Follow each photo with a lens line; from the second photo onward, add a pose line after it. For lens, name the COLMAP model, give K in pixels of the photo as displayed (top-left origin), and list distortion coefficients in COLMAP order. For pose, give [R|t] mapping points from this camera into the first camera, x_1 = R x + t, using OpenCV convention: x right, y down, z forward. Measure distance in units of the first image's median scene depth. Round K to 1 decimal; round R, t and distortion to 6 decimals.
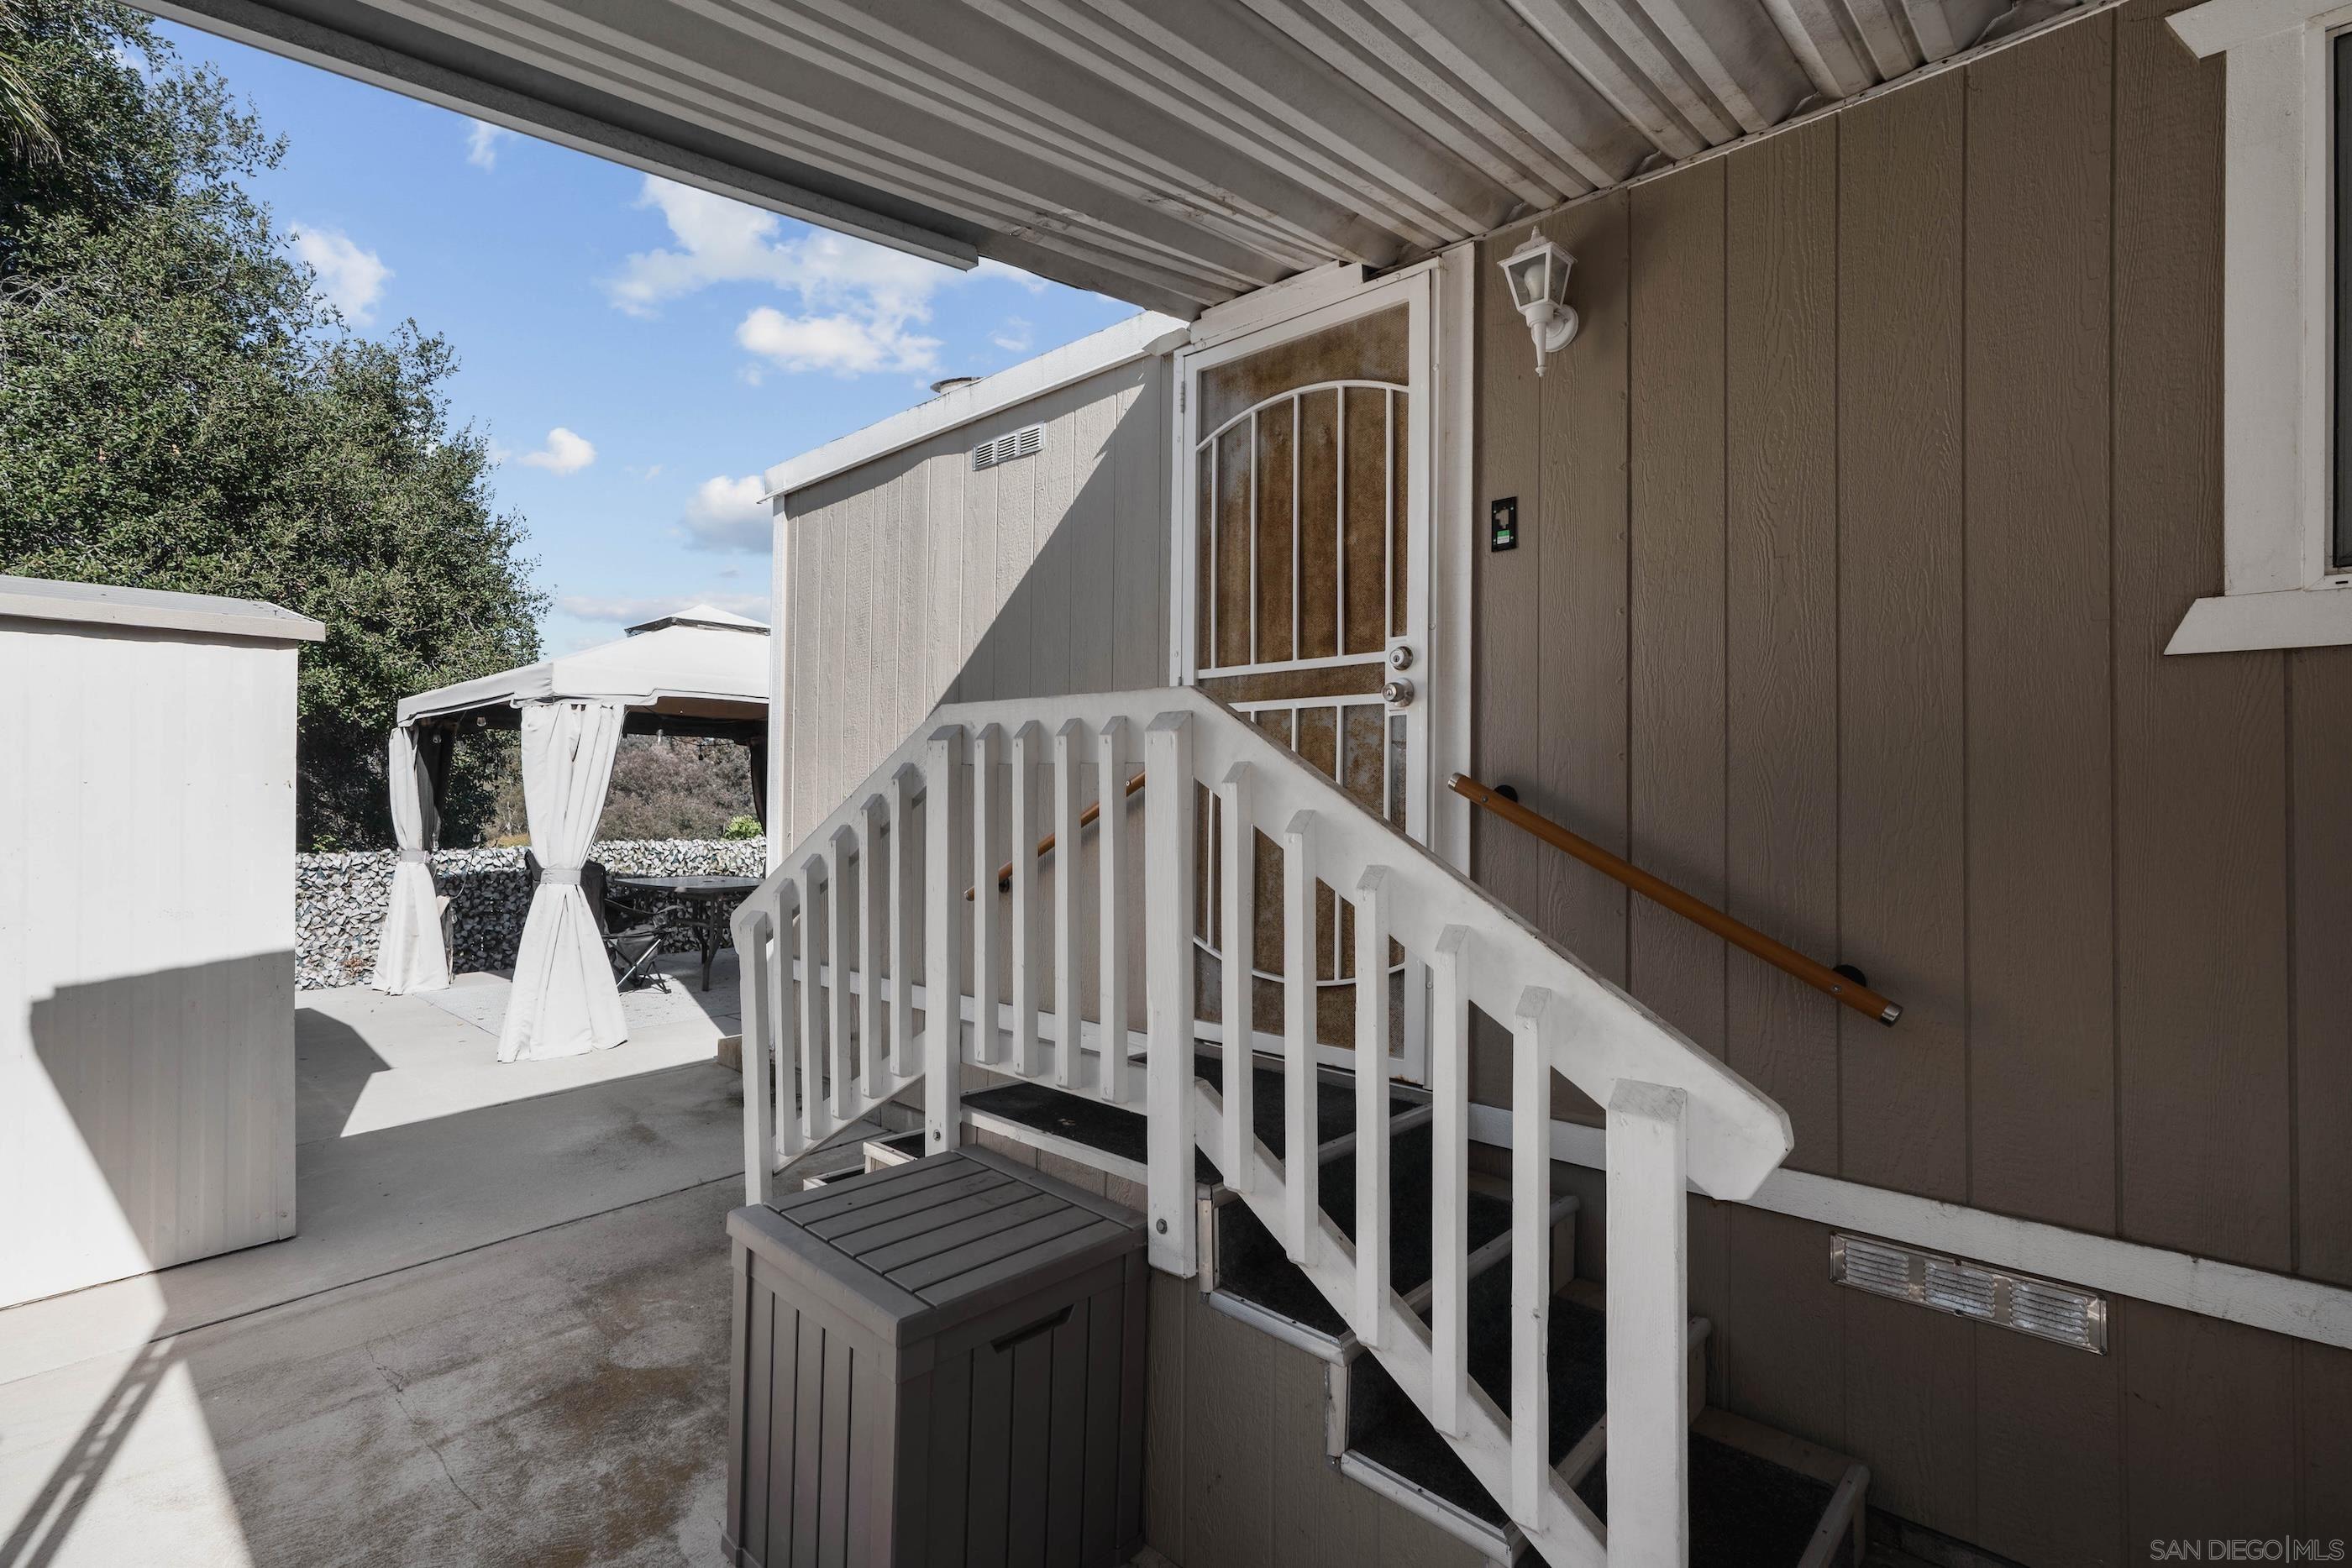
lens RADIAL K [[1062.5, 0, 1172.3], [0, 1062.5, 793.5], [0, 0, 1]] dist [-0.005343, 0.007087]
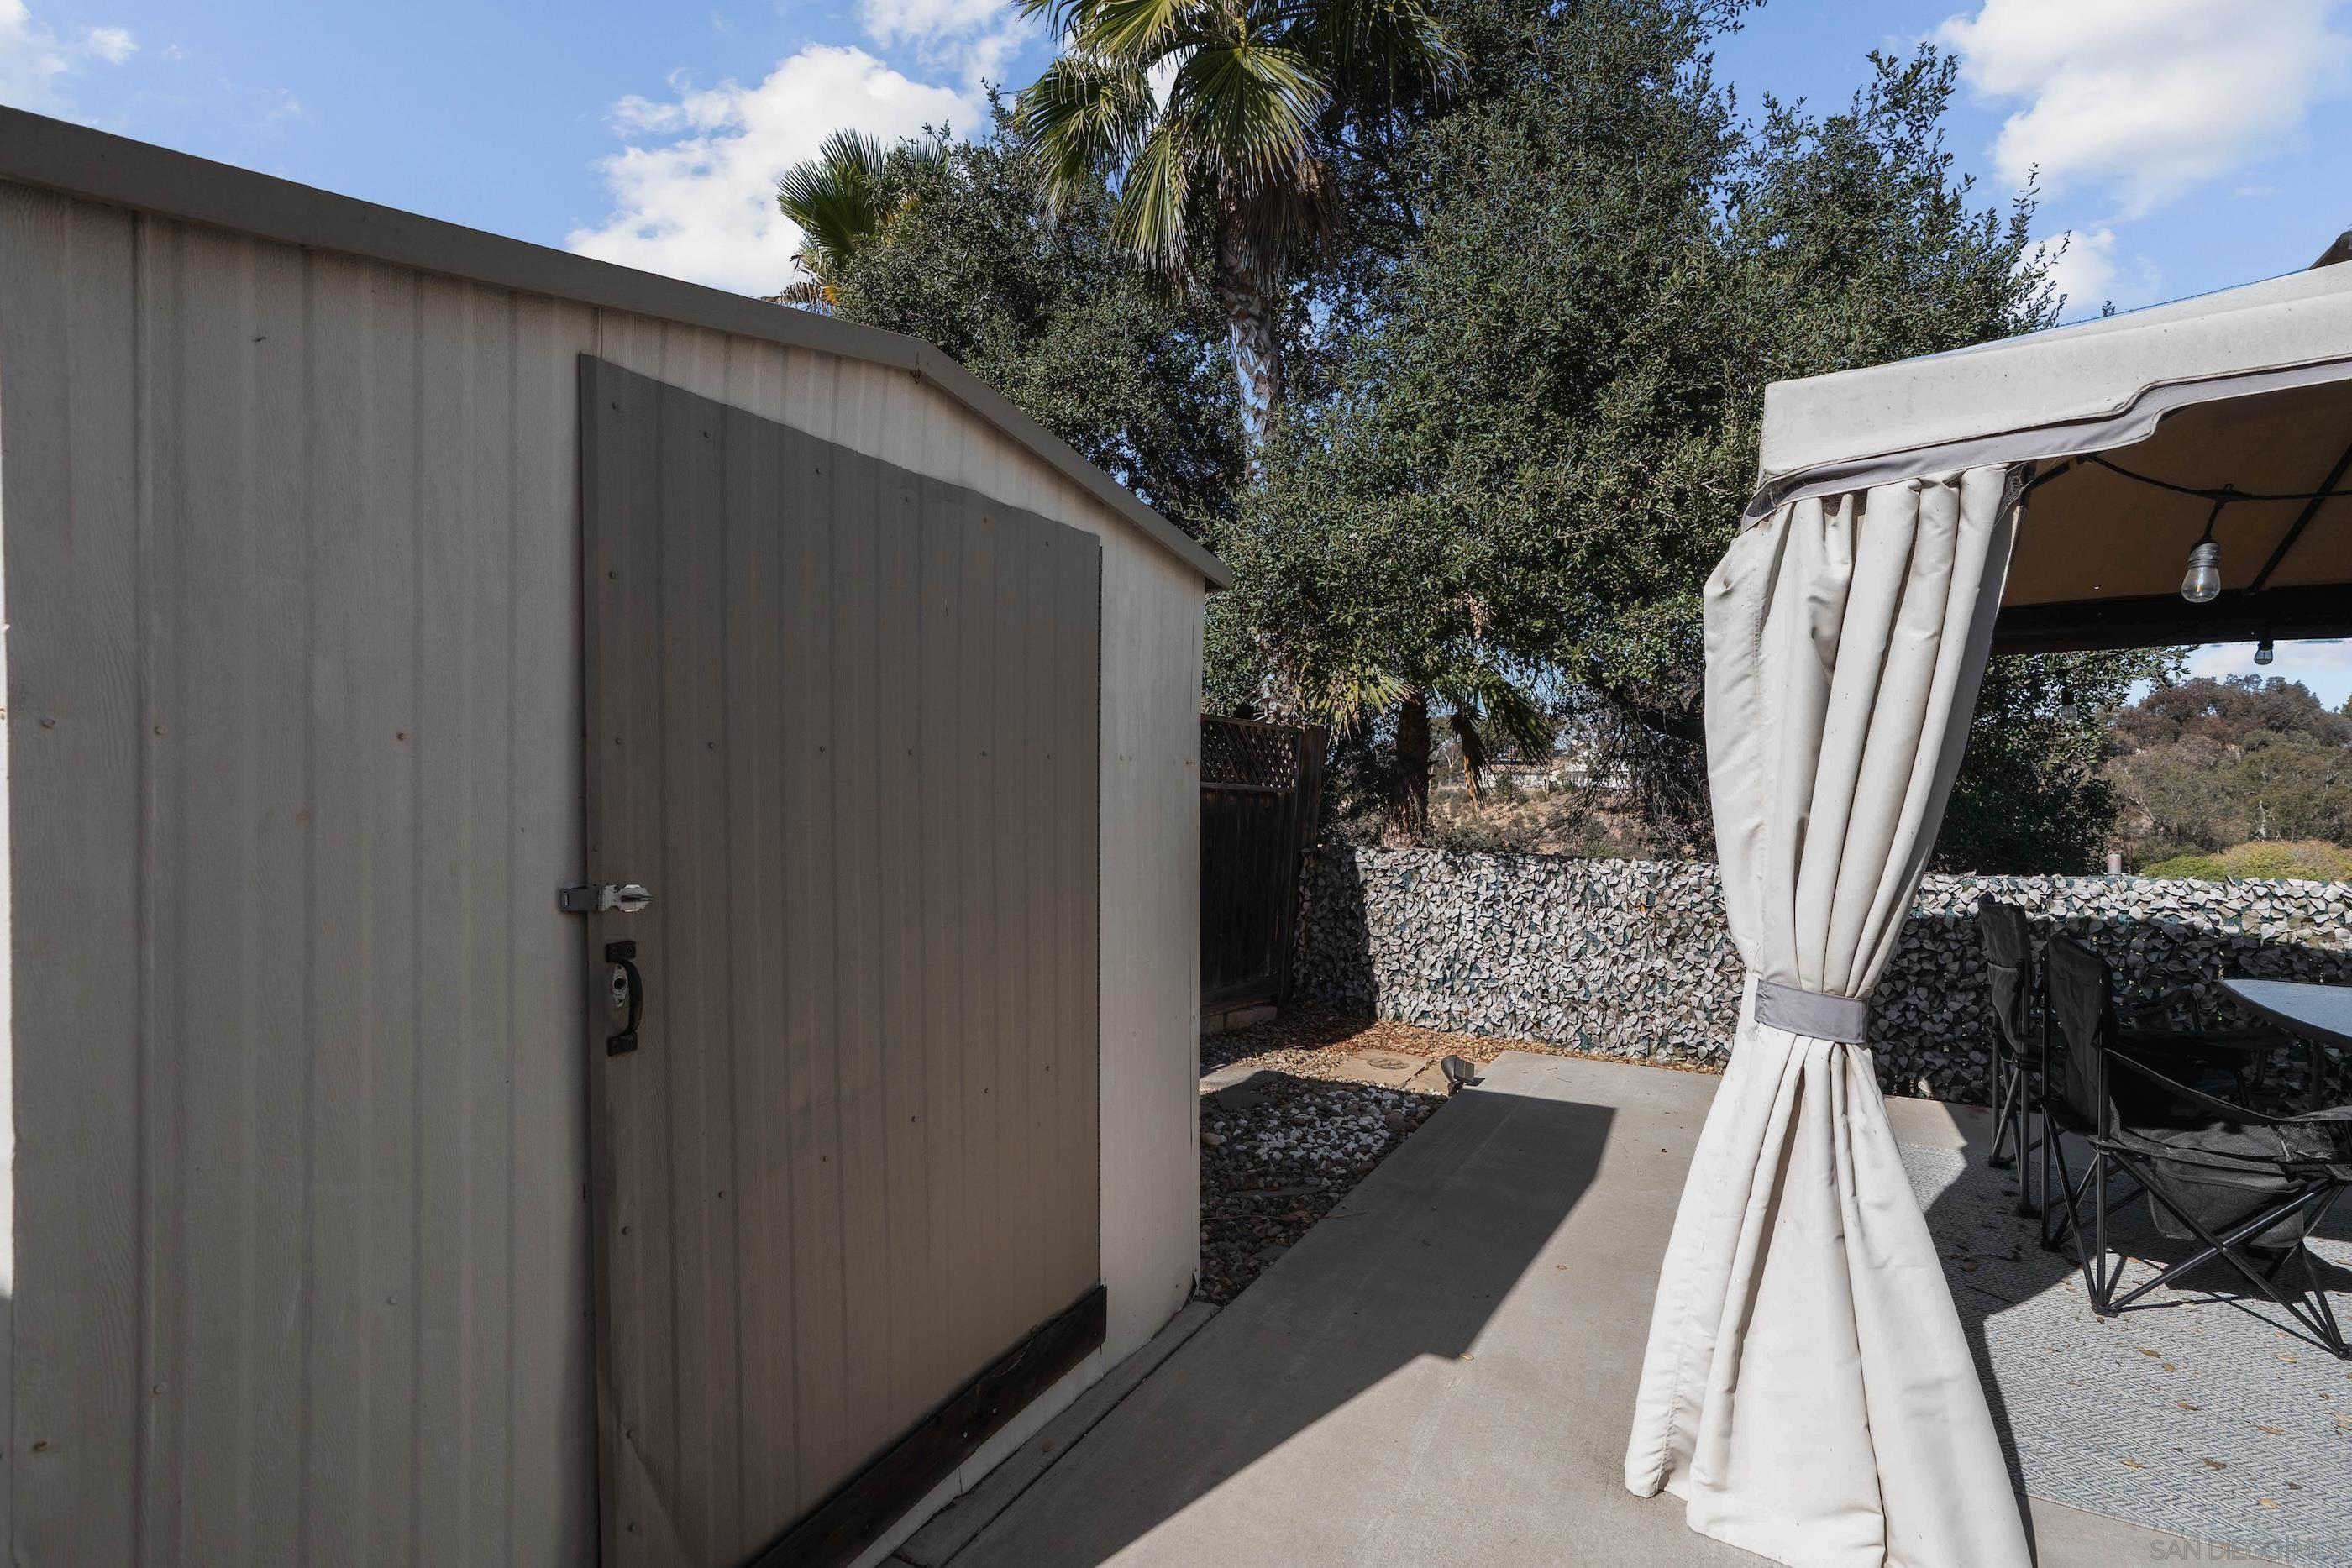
lens RADIAL K [[1062.5, 0, 1154.5], [0, 1062.5, 789.4], [0, 0, 1]] dist [-0.005343, 0.007087]
pose [[0.199083, 0.000510, -0.979983, -0.184101], [0.000013, 1.000000, 0.000524, 0.004570], [0.979983, -0.000117, 0.199083, 0.477134]]
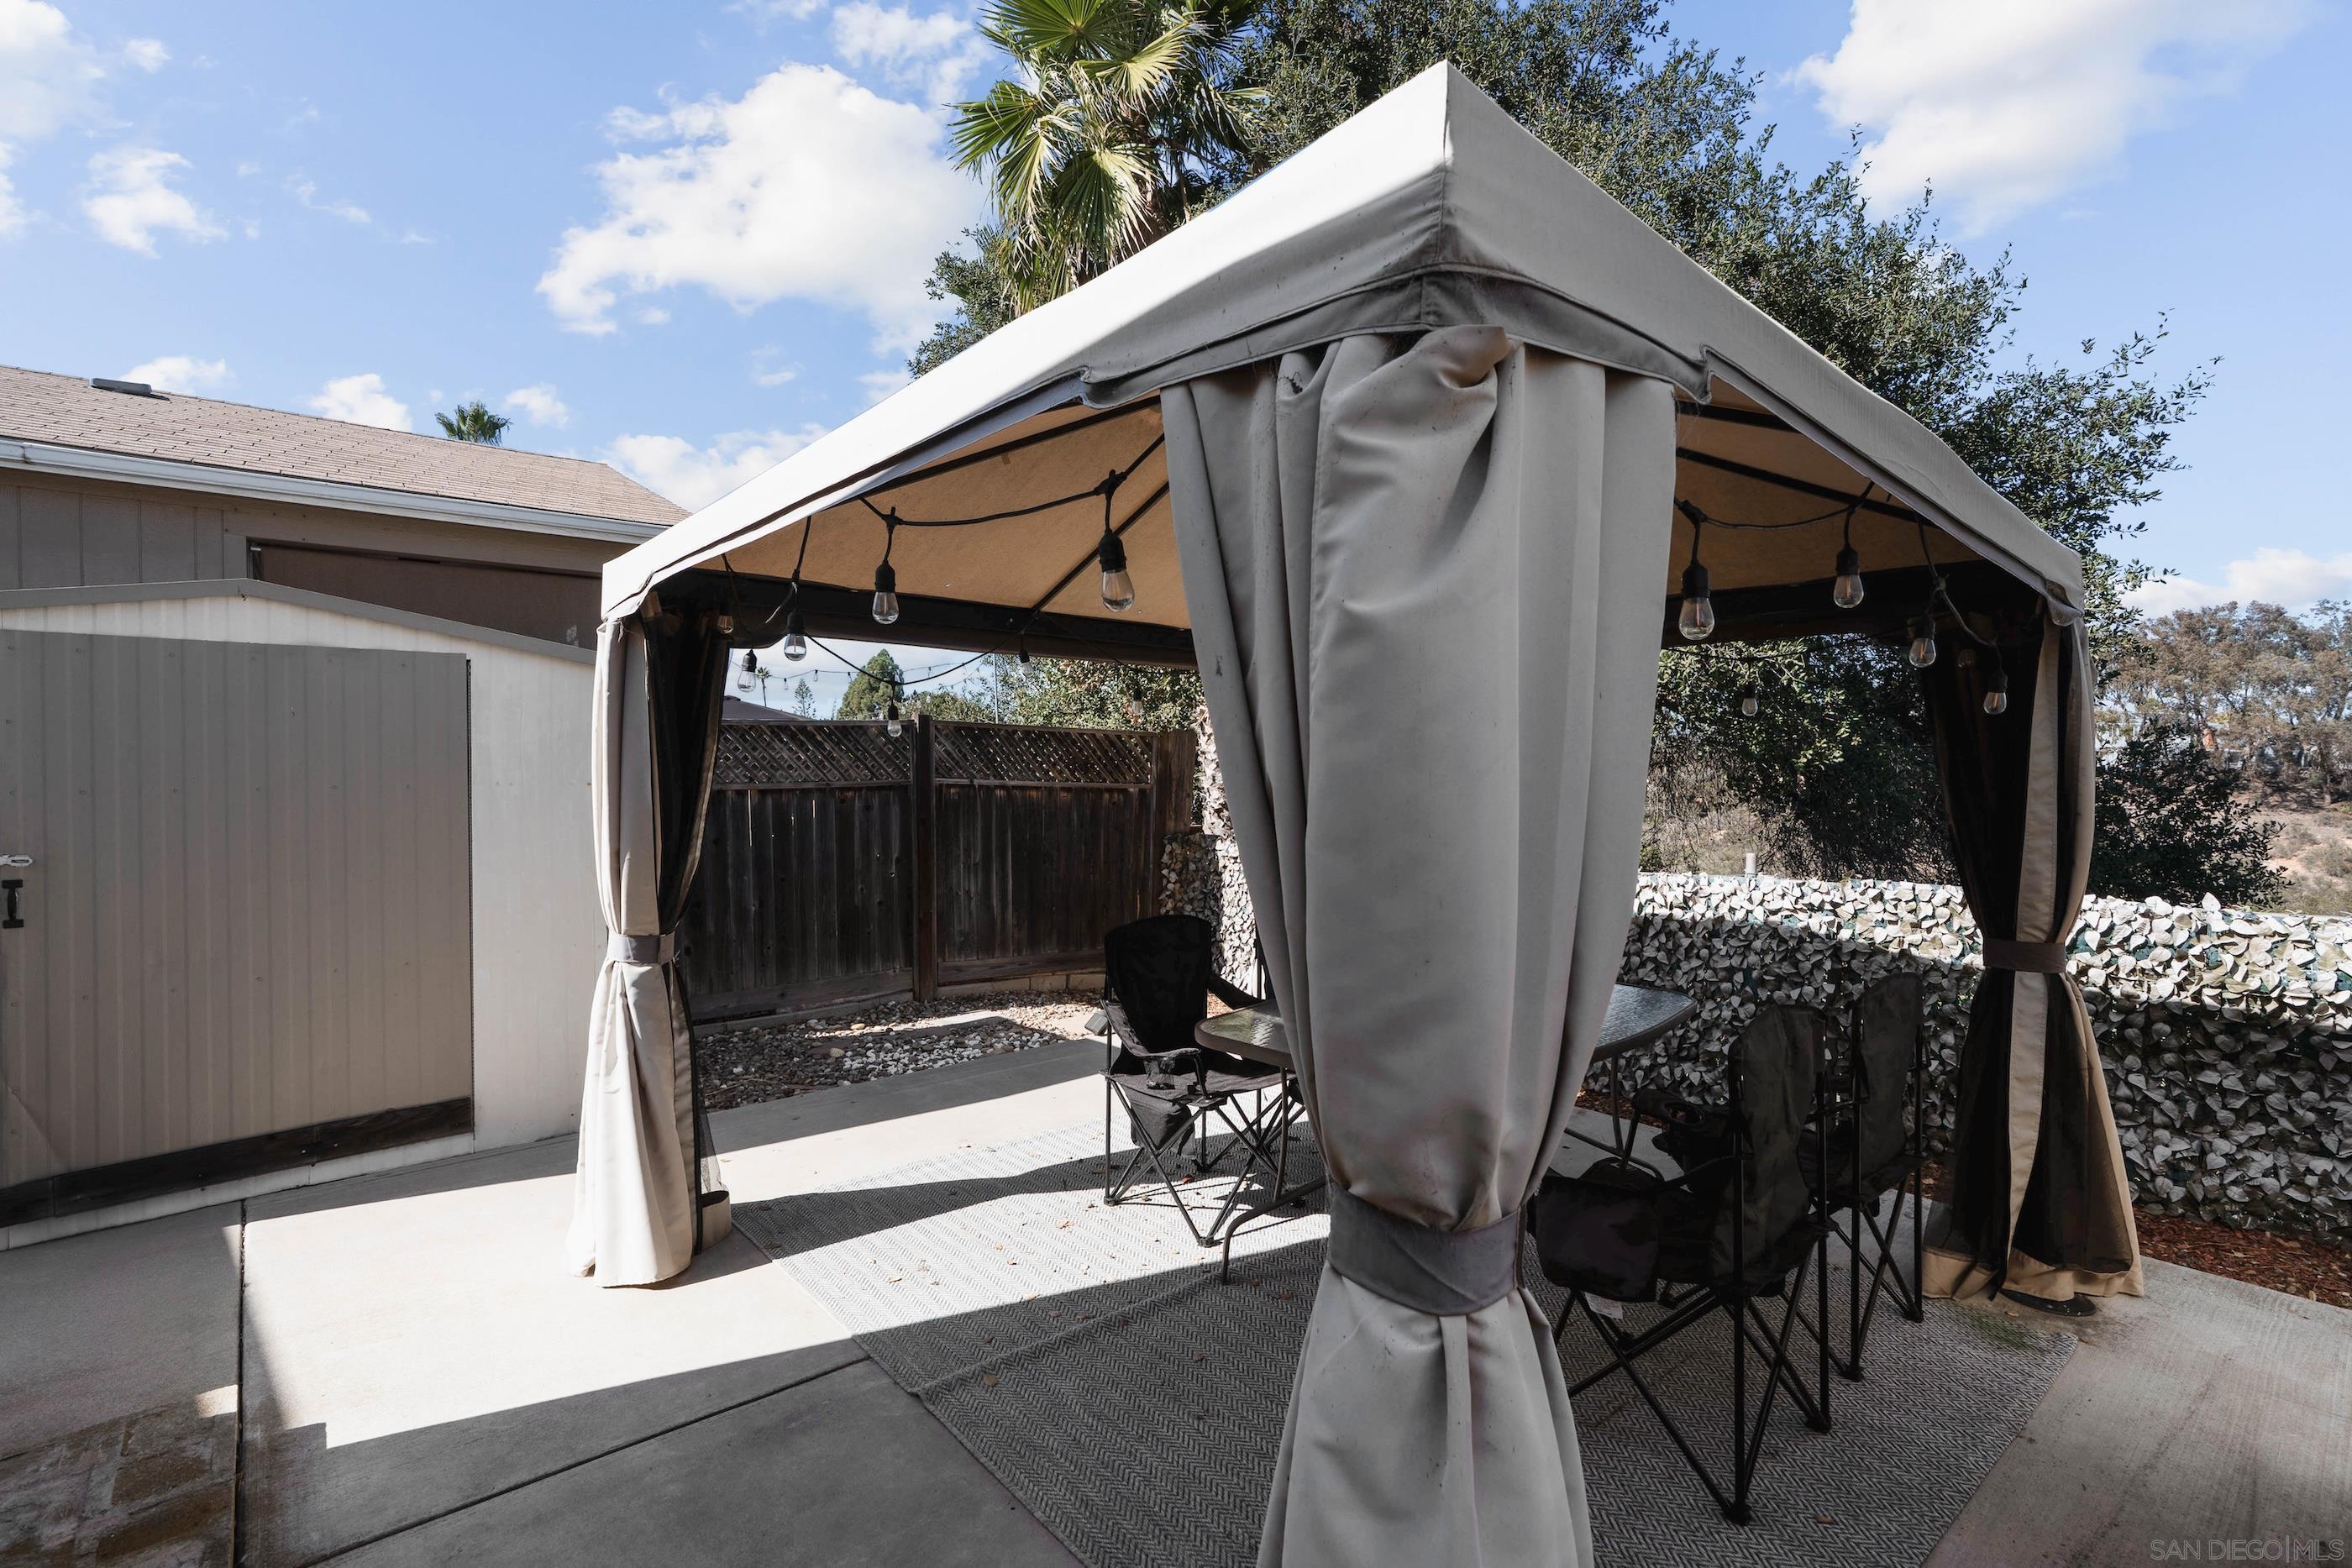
lens RADIAL K [[1062.5, 0, 1172.6], [0, 1062.5, 777.1], [0, 0, 1]] dist [-0.005343, 0.007087]
pose [[-0.120417, 0.005337, -0.992709, -0.035375], [0.008443, 0.999955, 0.004352, -0.006543], [0.992688, -0.007858, -0.120456, 0.882288]]
